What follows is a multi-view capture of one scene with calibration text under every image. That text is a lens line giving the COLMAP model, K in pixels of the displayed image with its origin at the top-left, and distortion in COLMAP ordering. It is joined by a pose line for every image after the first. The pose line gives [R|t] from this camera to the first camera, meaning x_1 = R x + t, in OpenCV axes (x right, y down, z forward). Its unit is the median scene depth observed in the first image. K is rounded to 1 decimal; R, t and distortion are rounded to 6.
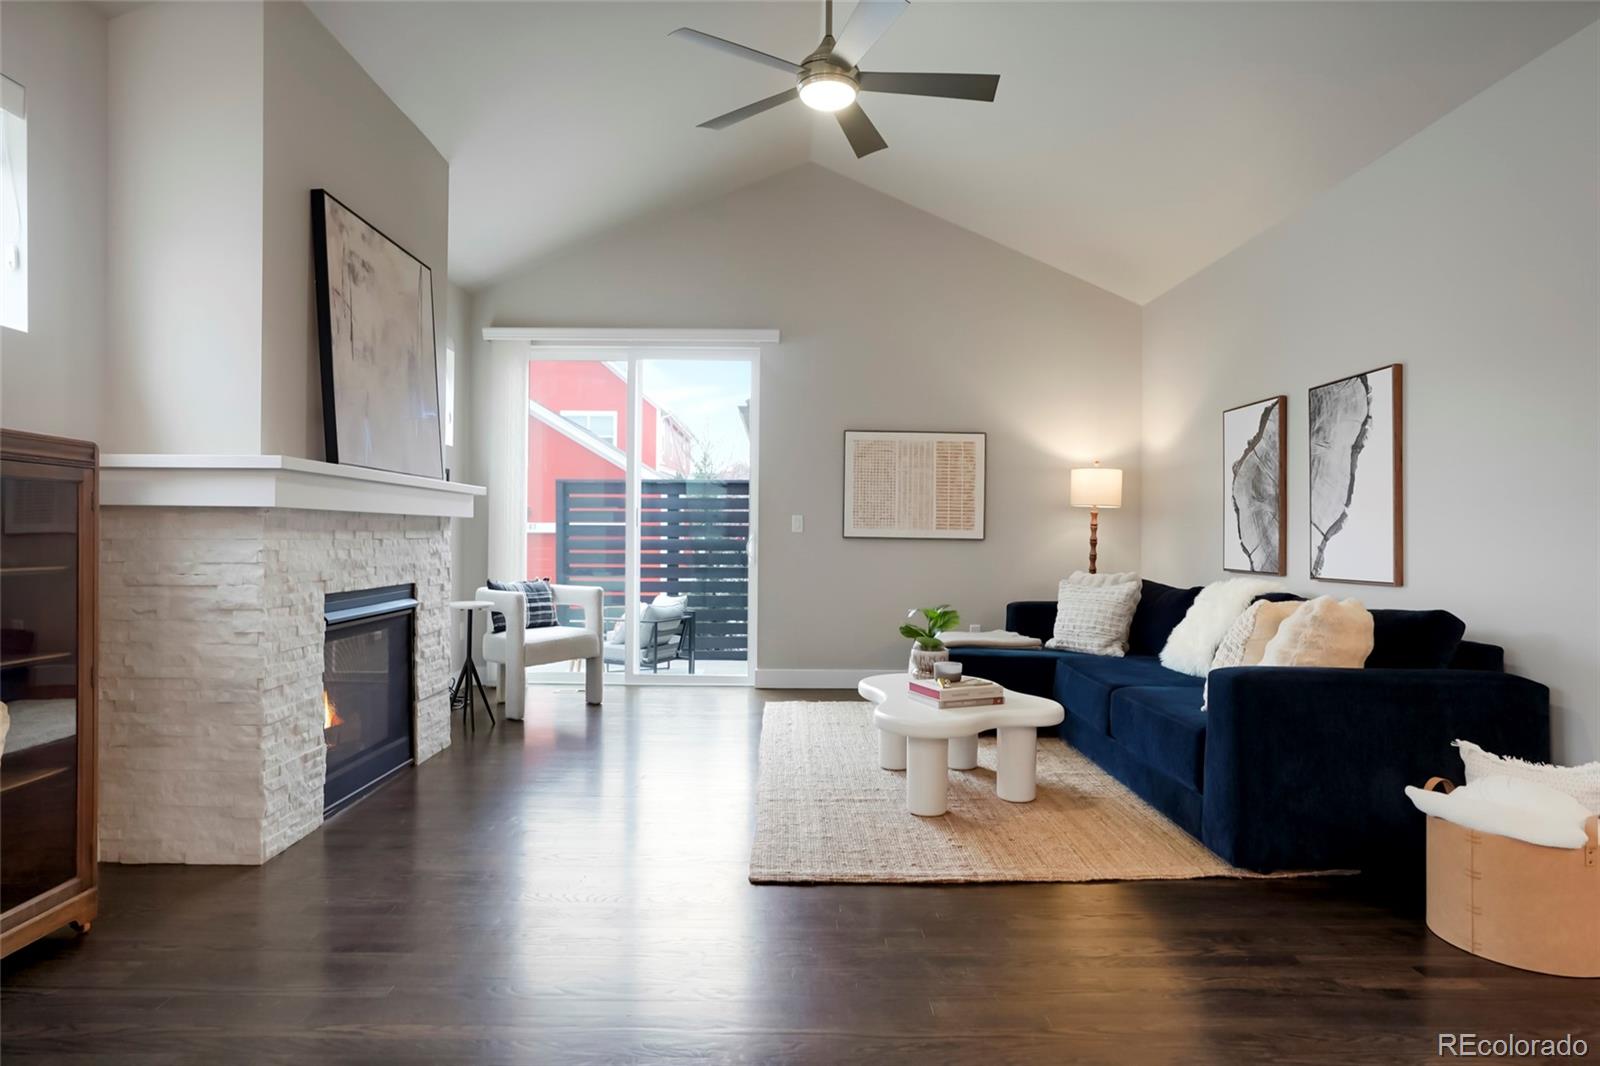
lens RADIAL K [[922.8, 0, 801.5], [0, 922.8, 526.5], [0, 0, 1]] dist [-0.014370, -0.000172]
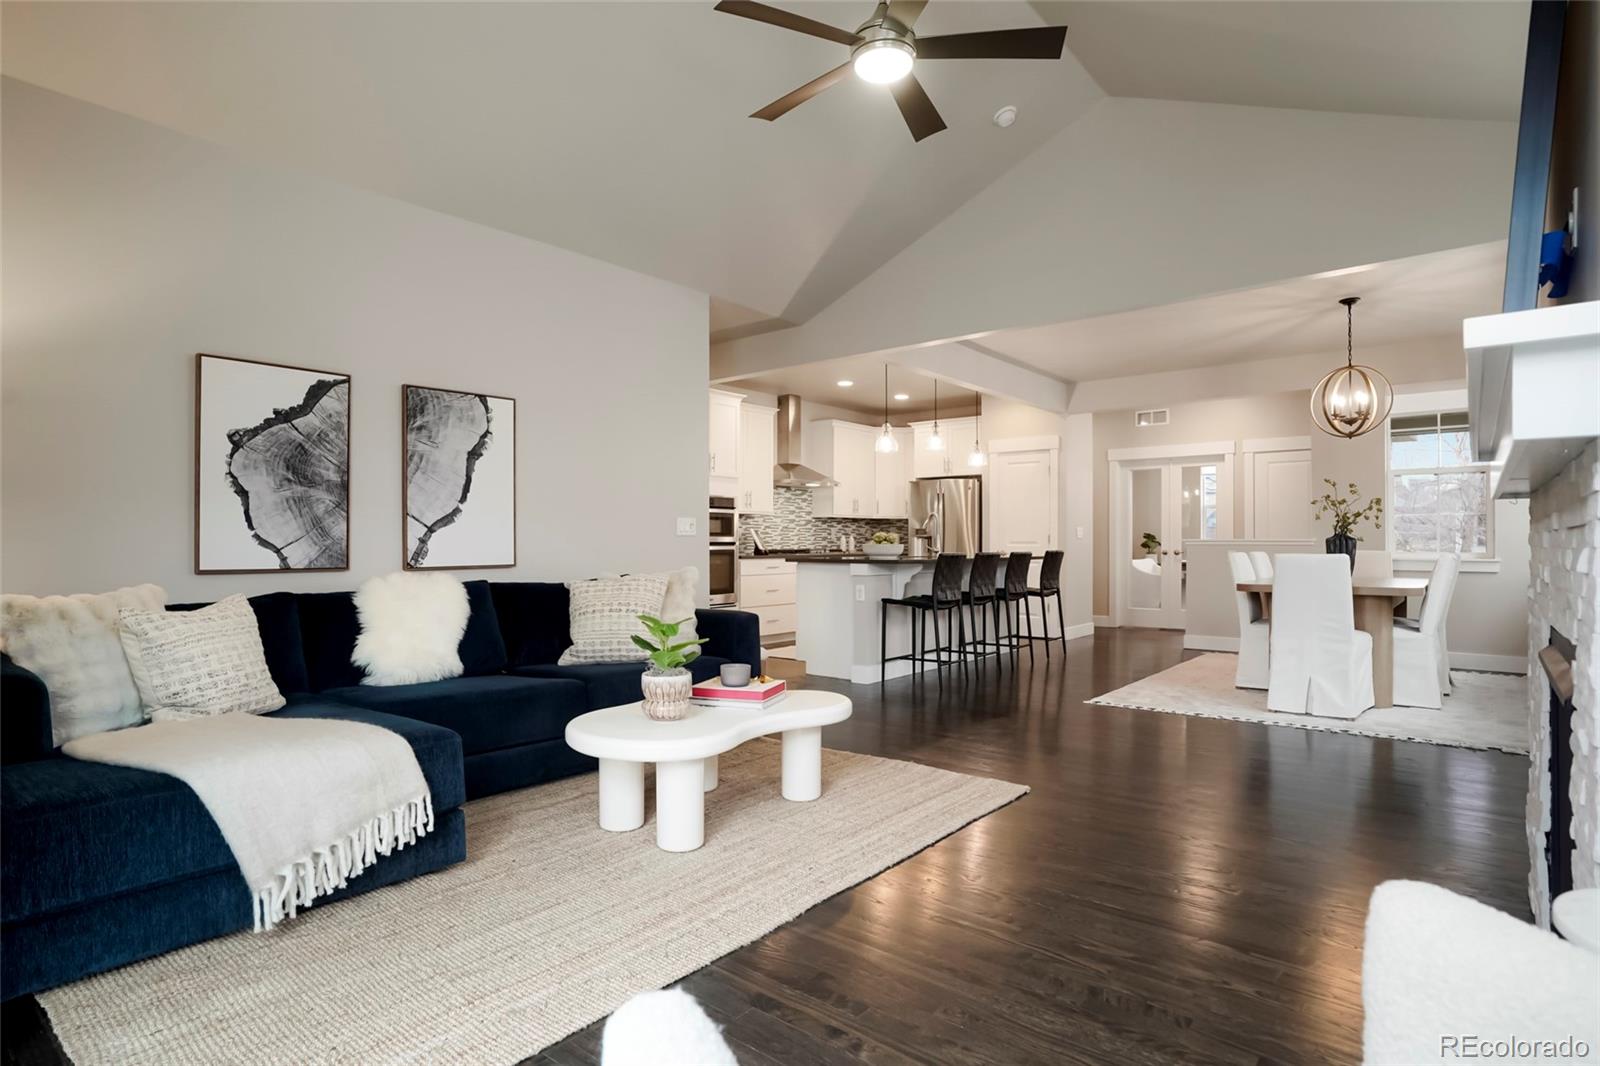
lens RADIAL K [[835.4, 0, 800.0], [0, 835.4, 533.0], [0, 0, 1]] dist [0.000770, 0.000161]
pose [[-0.757484, -0.004340, 0.652840, -0.408042], [-0.014263, 0.999849, -0.009902, 0.019915], [-0.652698, -0.016812, -0.757431, 1.481602]]
